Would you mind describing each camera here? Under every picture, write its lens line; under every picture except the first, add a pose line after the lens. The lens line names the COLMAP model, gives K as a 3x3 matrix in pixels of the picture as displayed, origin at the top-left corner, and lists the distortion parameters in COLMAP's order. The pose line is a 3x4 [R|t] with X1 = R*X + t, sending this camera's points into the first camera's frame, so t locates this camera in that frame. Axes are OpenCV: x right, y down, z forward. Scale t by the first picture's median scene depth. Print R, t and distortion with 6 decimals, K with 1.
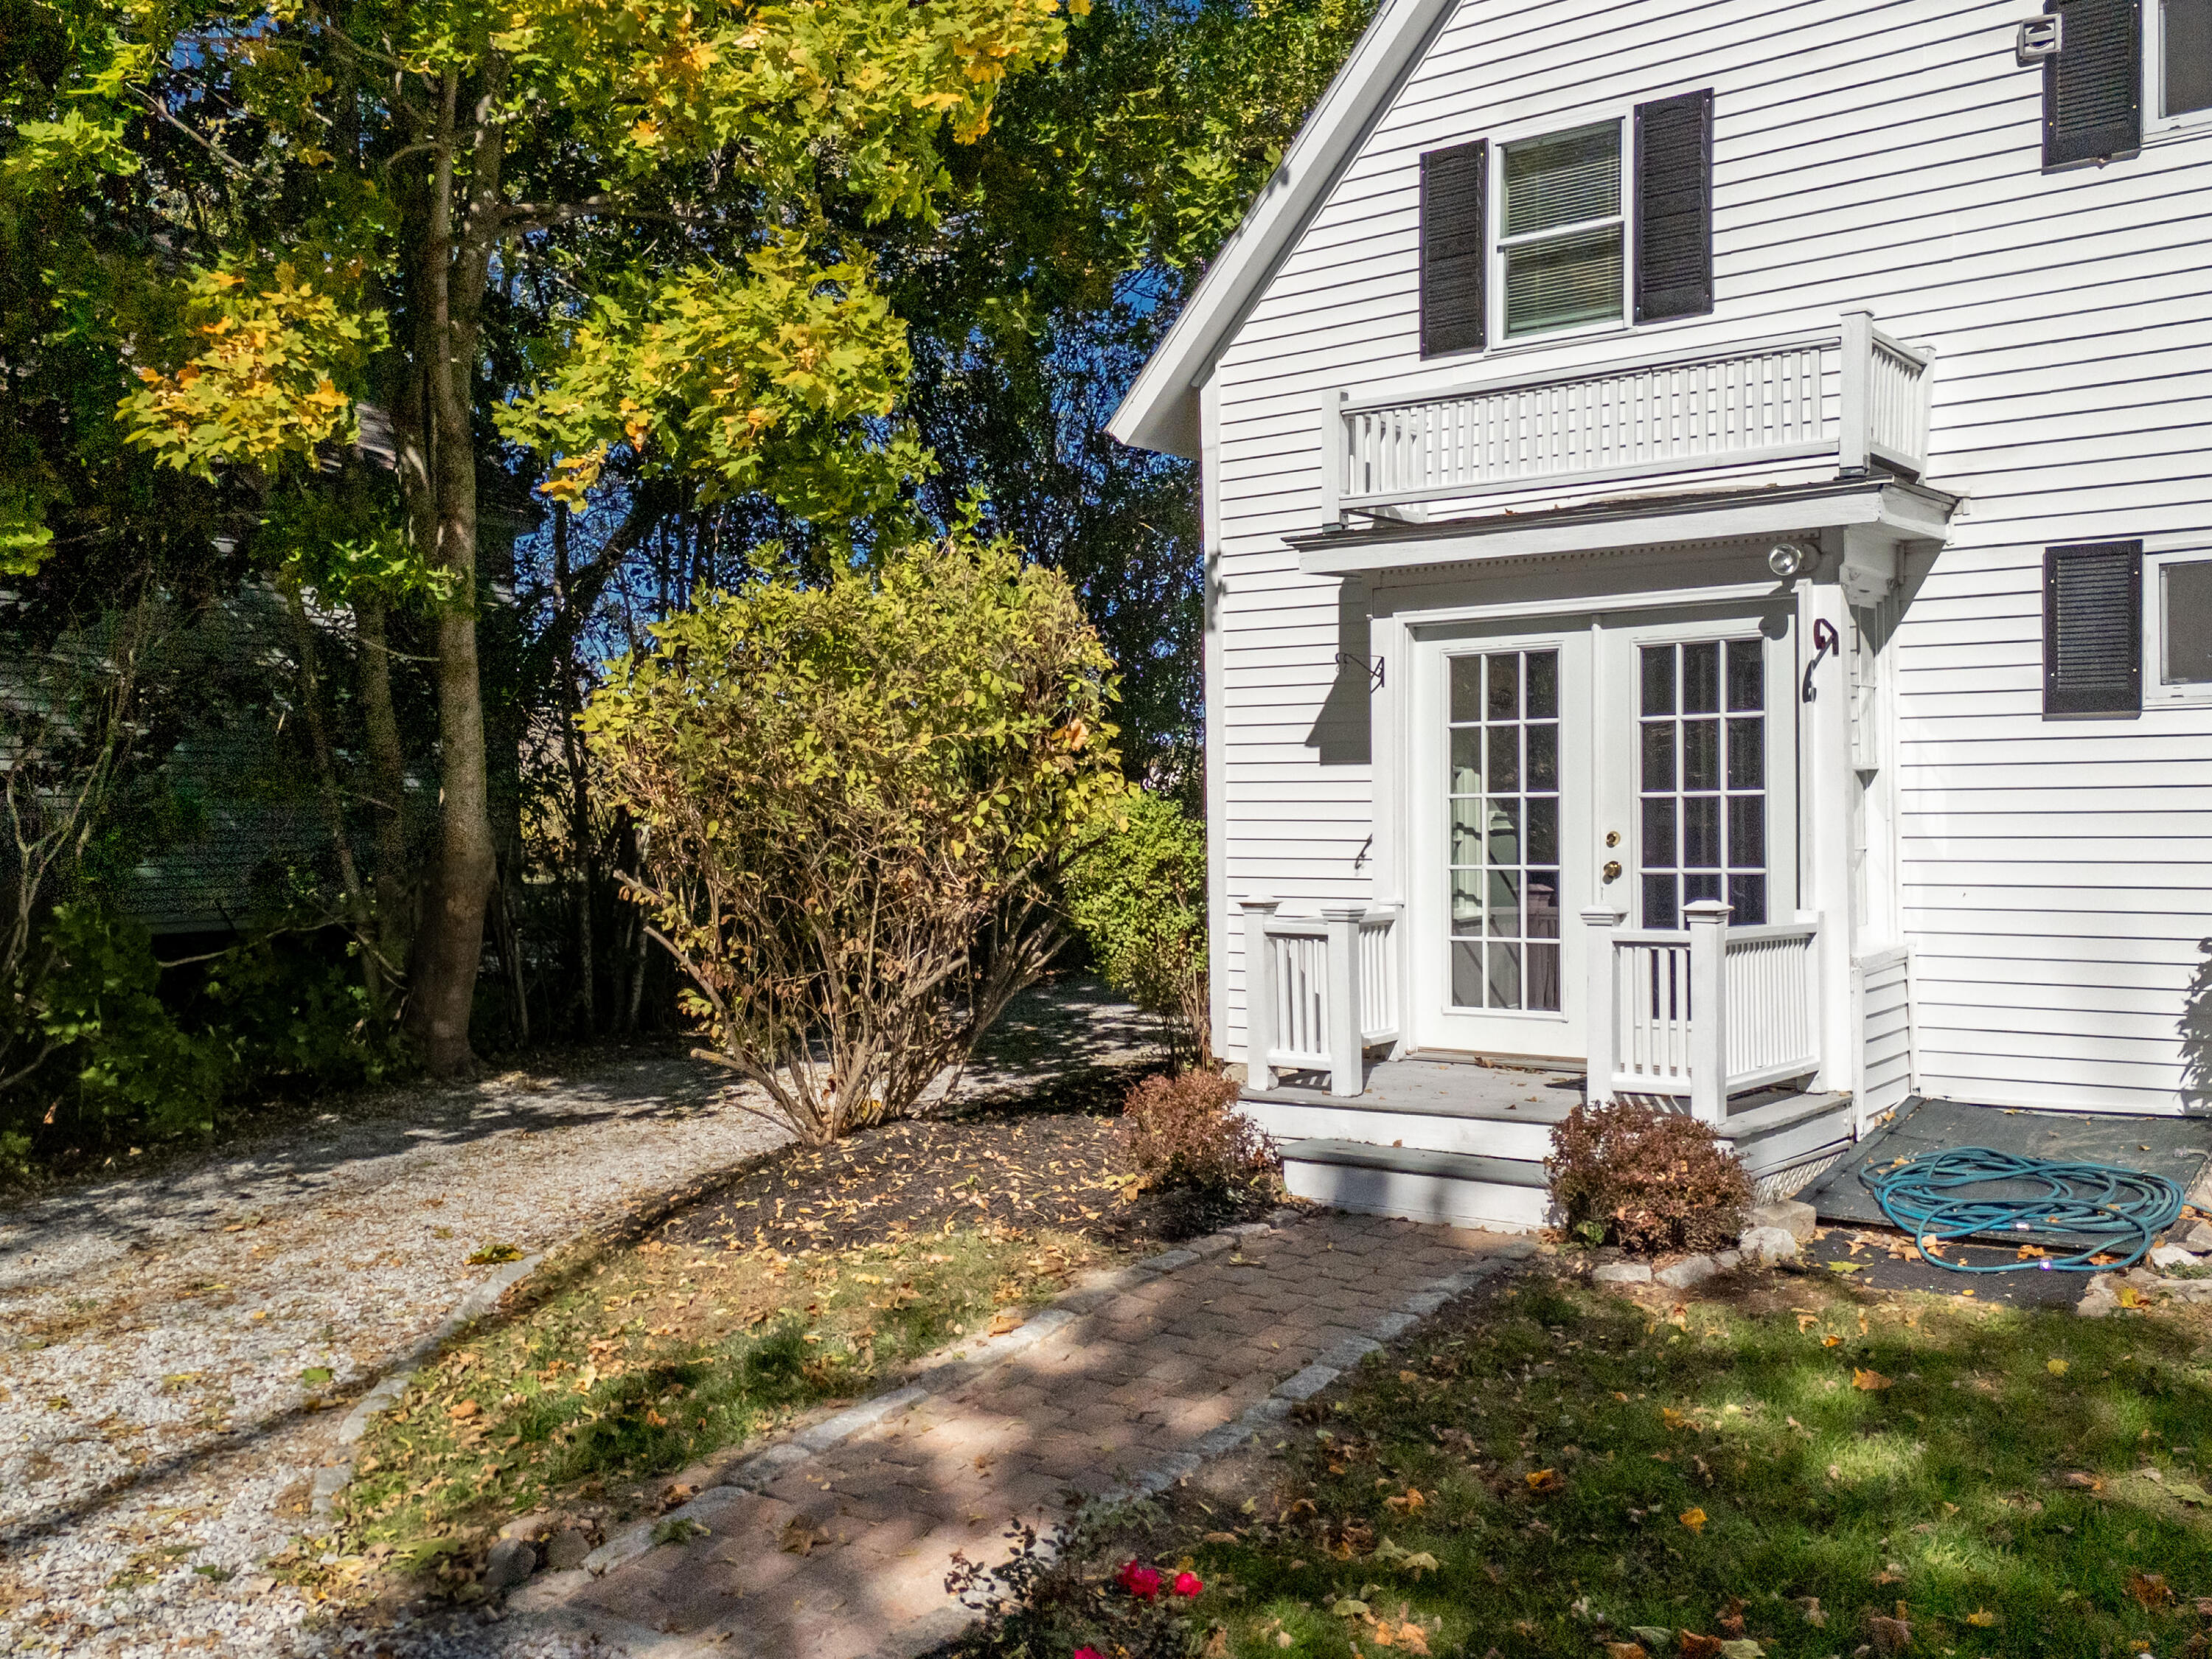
lens RADIAL K [[1984.2, 0, 1107.0], [0, 1984.2, 859.5], [0, 0, 1]] dist [0.082960, -0.129615]
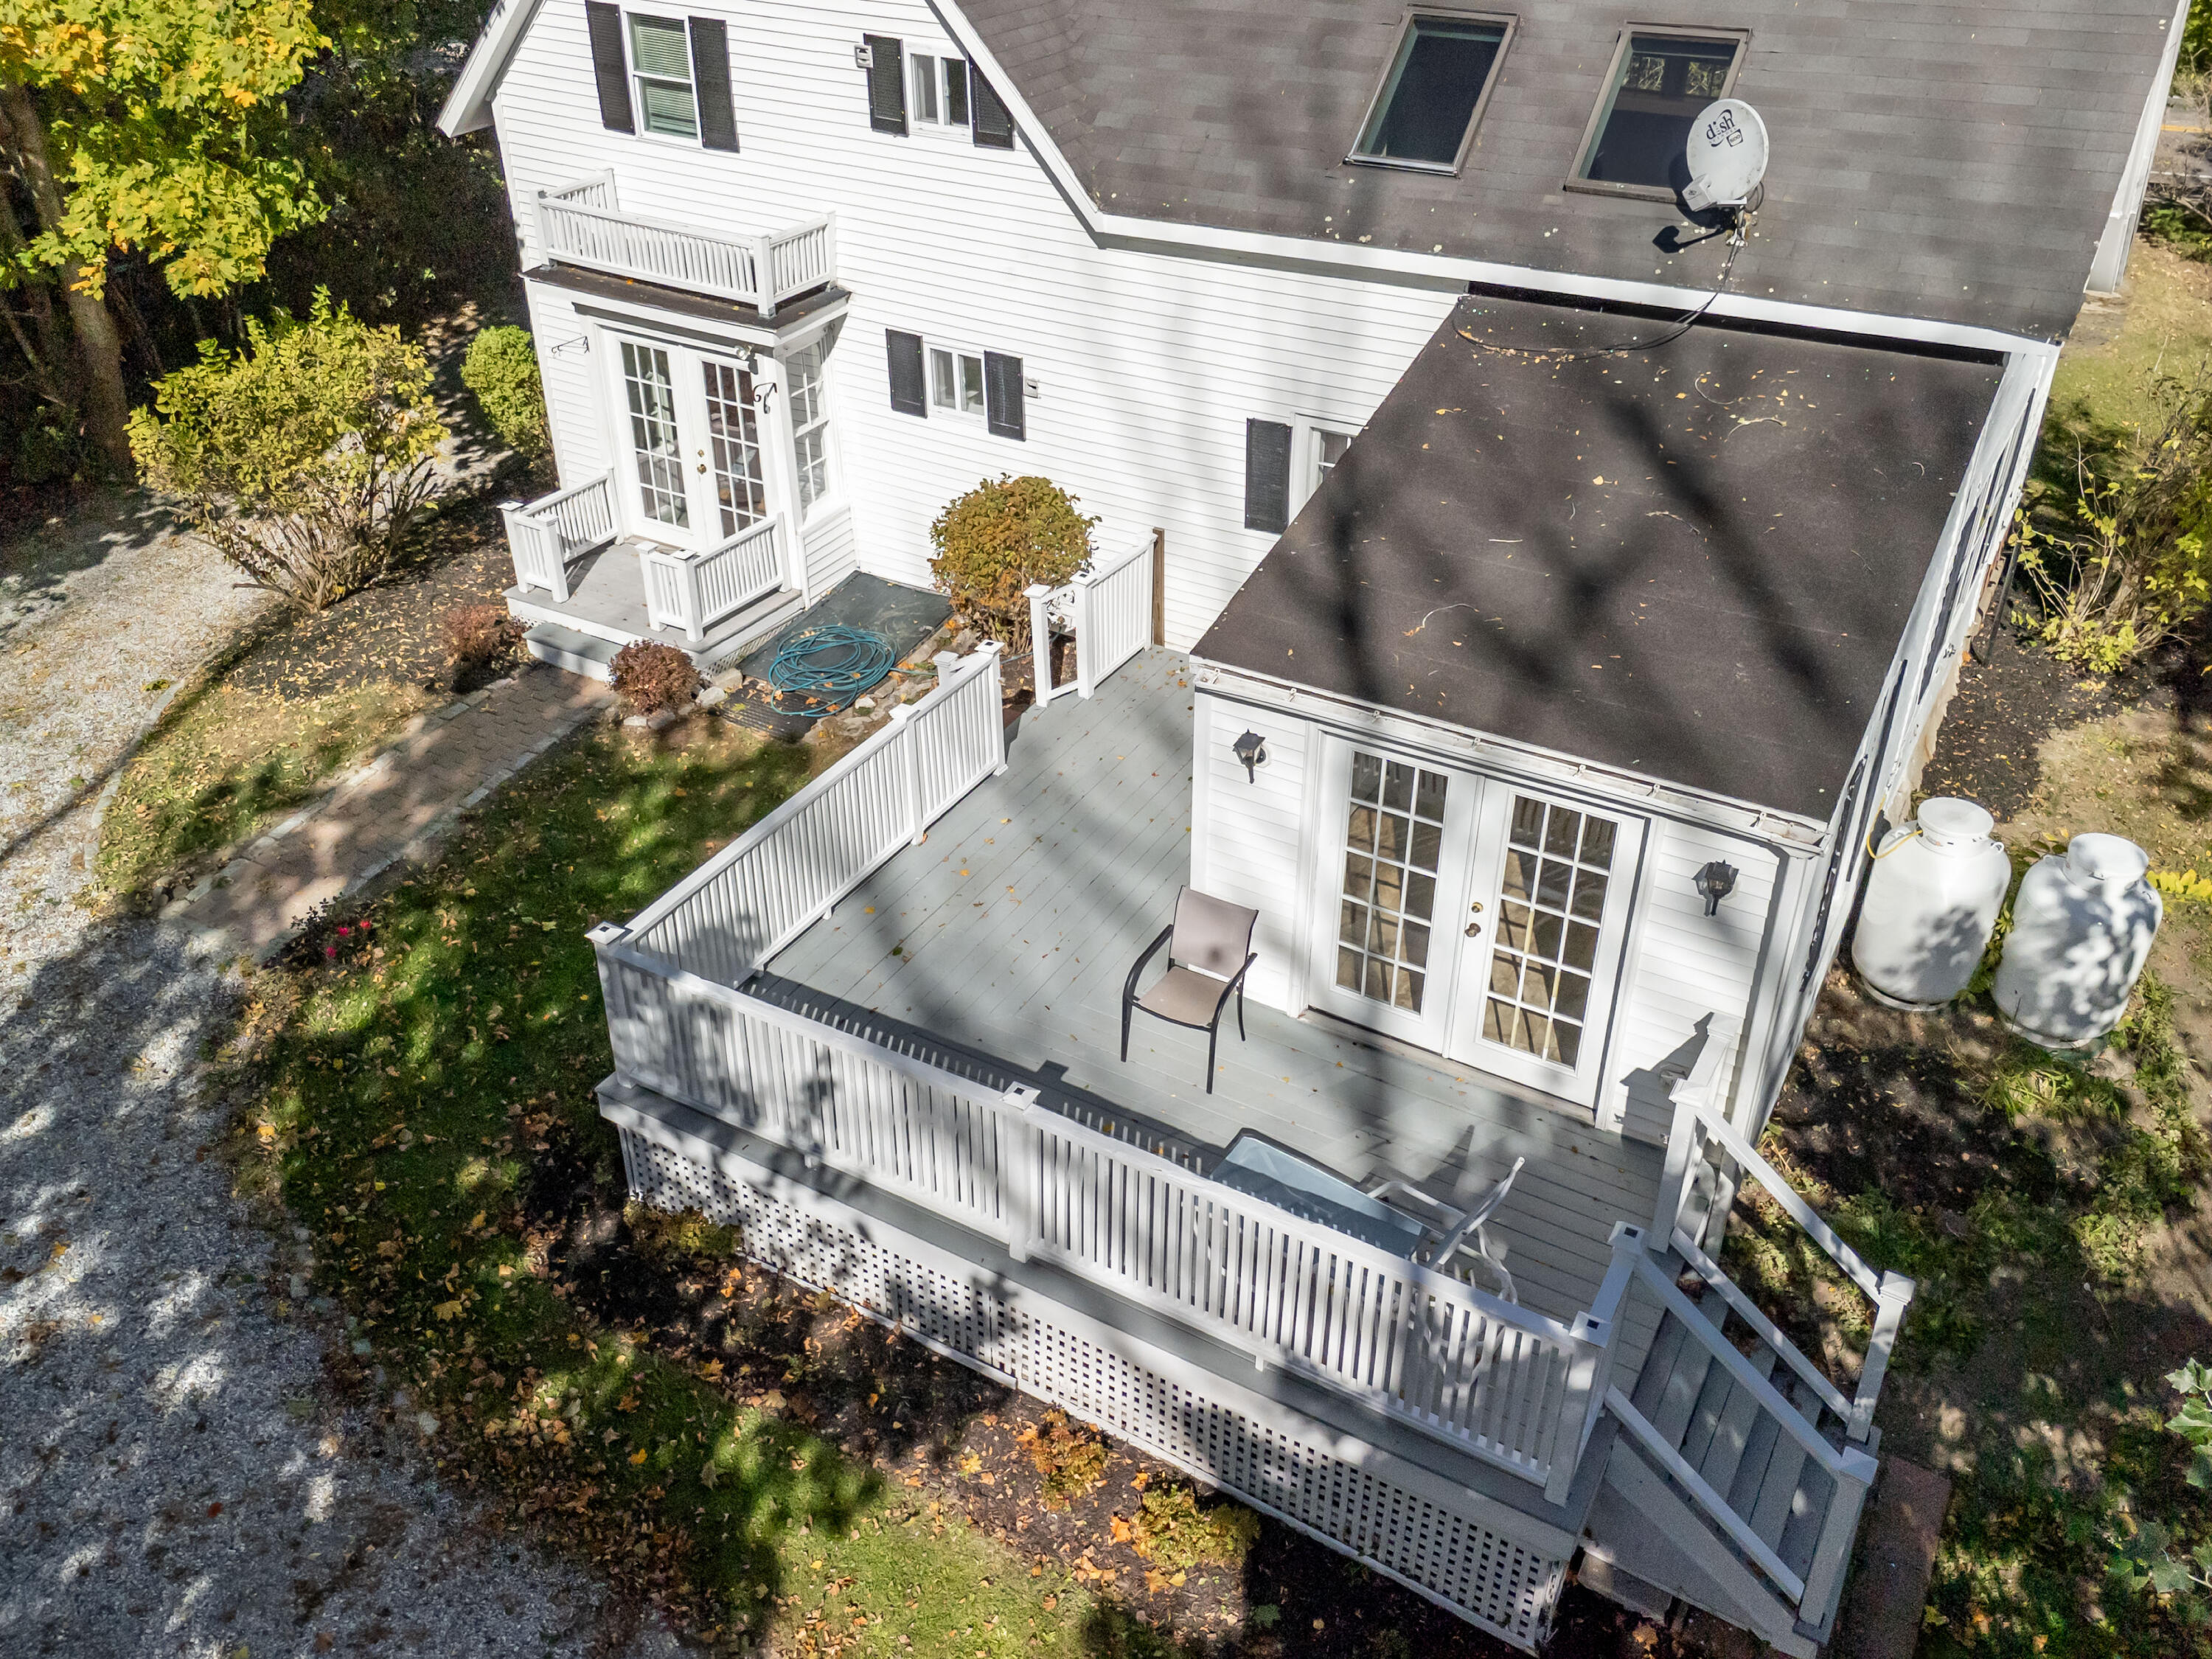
lens RADIAL K [[1810.7, 0, 1116.6], [0, 1810.7, 825.0], [0, 0, 1]] dist [0.039675, -0.013449]
pose [[0.993928, -0.046887, 0.099543, 0.472639], [-0.012618, 0.850128, 0.526424, -0.660035], [-0.109307, -0.524484, 0.844375, -0.771404]]
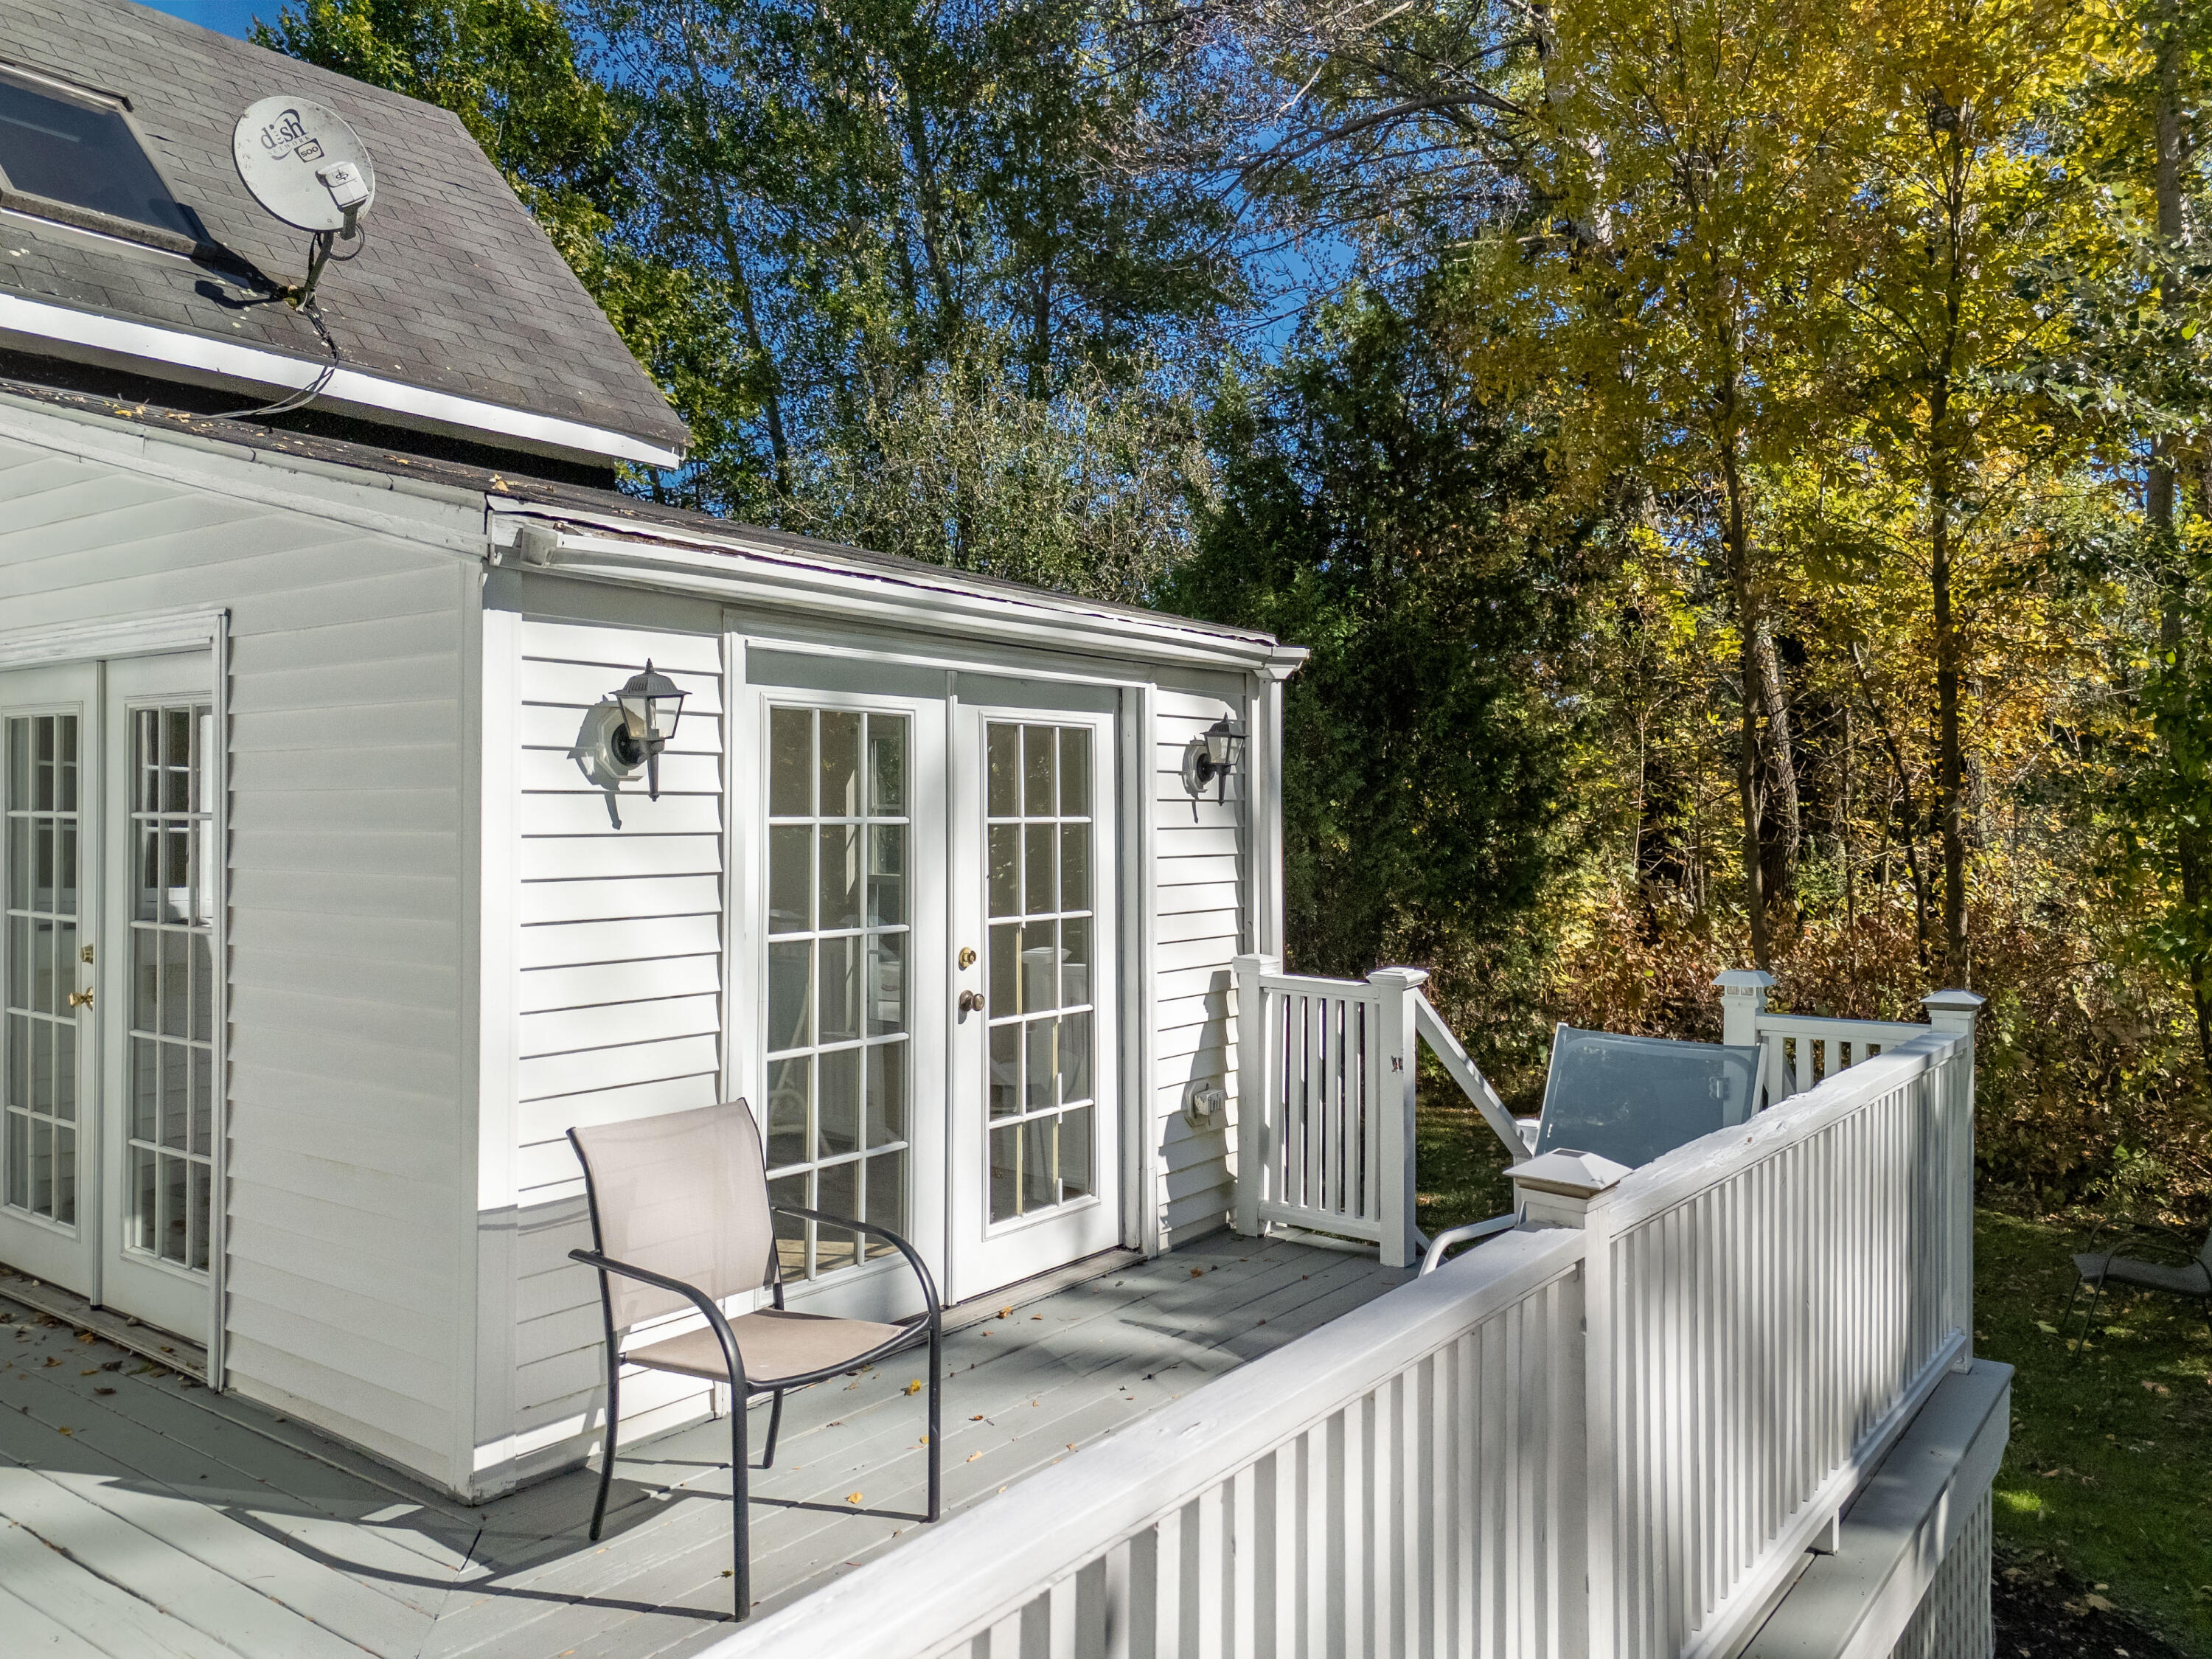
lens RADIAL K [[1628.3, 0, 1119.4], [0, 1628.3, 817.9], [0, 0, 1]] dist [0.069837, -0.059282]
pose [[0.011300, 0.002118, 0.999934, 0.216534], [0.007886, 0.999966, -0.002207, -0.068020], [-0.999905, 0.007911, 0.011283, 0.075605]]
